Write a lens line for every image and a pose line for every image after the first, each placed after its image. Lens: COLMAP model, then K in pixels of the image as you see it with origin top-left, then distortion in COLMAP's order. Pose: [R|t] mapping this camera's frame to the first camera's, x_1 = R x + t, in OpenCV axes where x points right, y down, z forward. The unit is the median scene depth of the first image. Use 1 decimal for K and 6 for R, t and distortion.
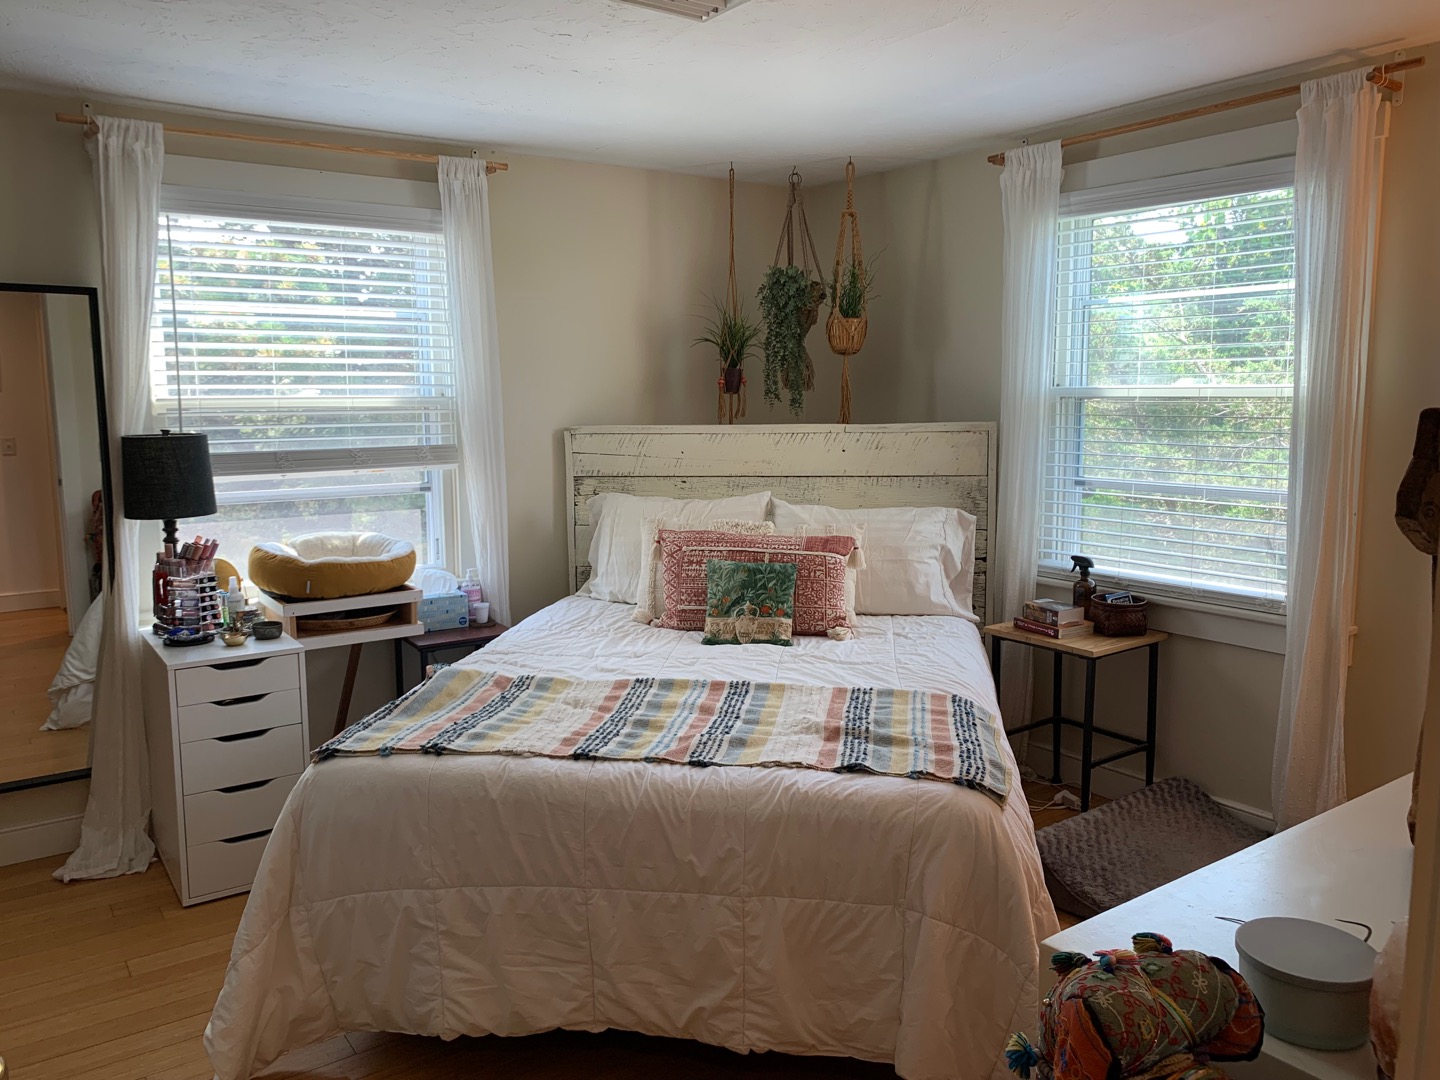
lens RADIAL K [[1092.4, 0, 720.0], [0, 1092.4, 540.0], [0, 0, 1]] dist [0.071029, -0.054891]
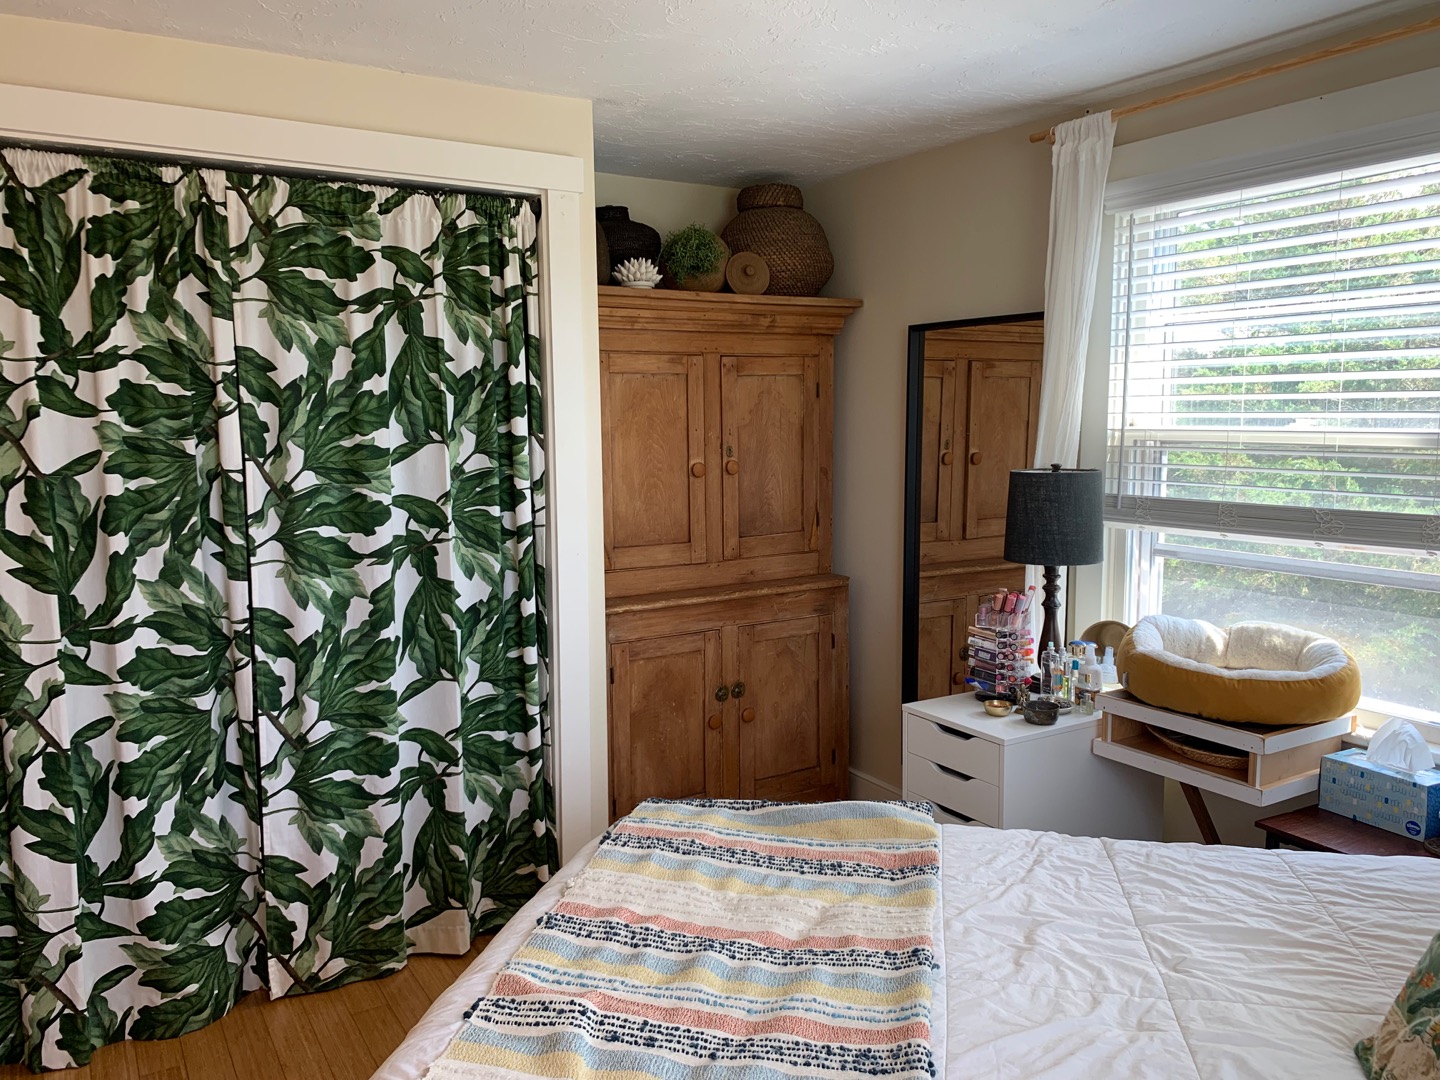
lens RADIAL K [[1092.4, 0, 720.0], [0, 1092.4, 540.0], [0, 0, 1]] dist [0.071029, -0.054891]
pose [[-0.065150, 0.118240, -0.990845, 0.410011], [-0.125999, 0.984033, 0.125712, -0.120178], [0.989889, 0.133036, -0.049212, 0.793438]]
